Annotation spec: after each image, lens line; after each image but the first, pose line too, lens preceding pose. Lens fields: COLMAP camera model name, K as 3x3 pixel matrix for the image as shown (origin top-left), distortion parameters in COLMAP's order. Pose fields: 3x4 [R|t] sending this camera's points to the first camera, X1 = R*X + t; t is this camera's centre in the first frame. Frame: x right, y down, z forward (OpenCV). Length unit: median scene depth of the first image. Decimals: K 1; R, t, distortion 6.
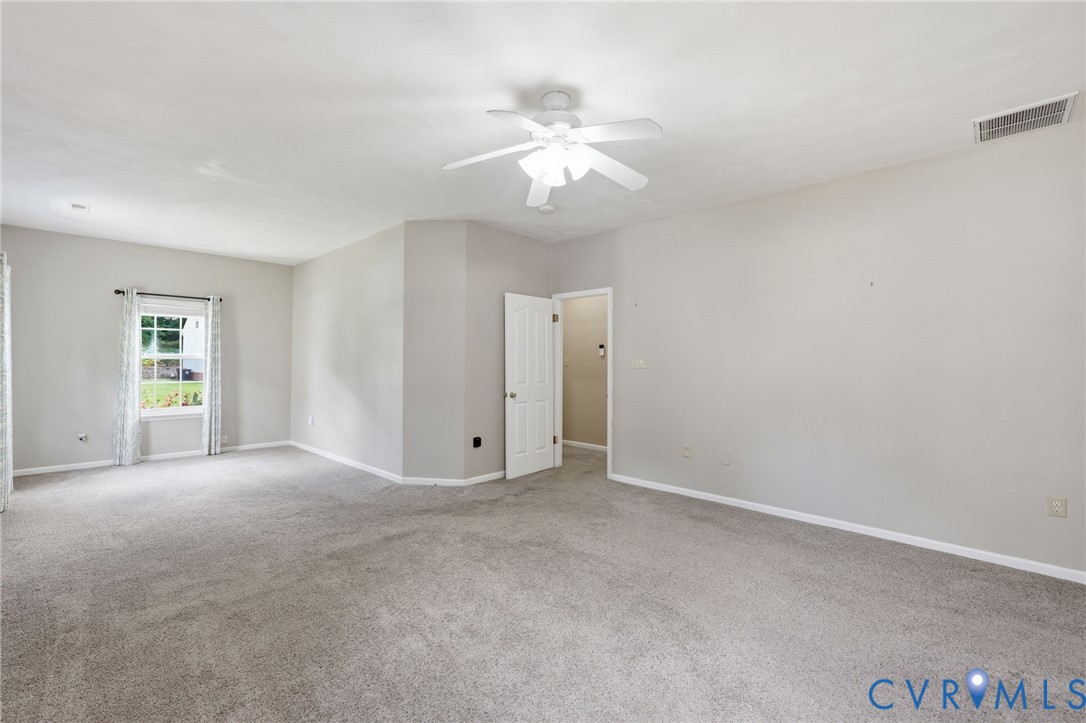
lens RADIAL K [[481.9, 0, 540.2], [0, 481.9, 358.4], [0, 0, 1]] dist [0.000879, 0.000070]
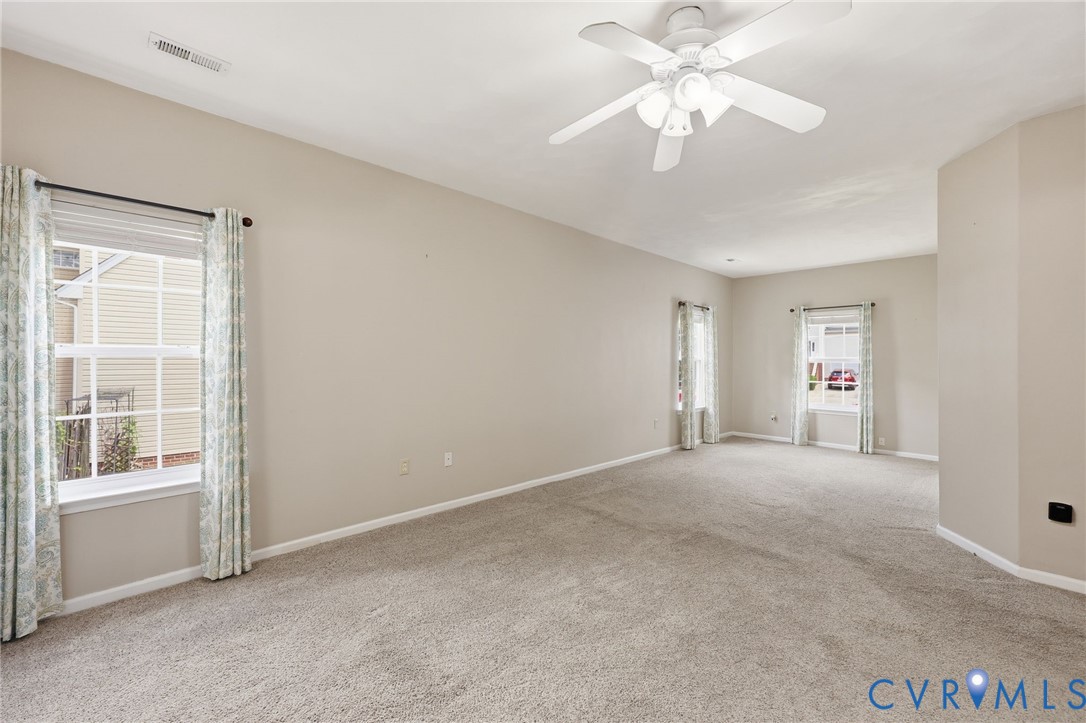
lens RADIAL K [[444.4, 0, 539.7], [0, 444.4, 359.7], [0, 0, 1]] dist [0.003723, -0.000104]
pose [[-0.058433, -0.006850, -0.998268, 0.366078], [0.001788, 0.999974, -0.006966, 0.002364], [0.998290, -0.002192, -0.058419, 0.389485]]
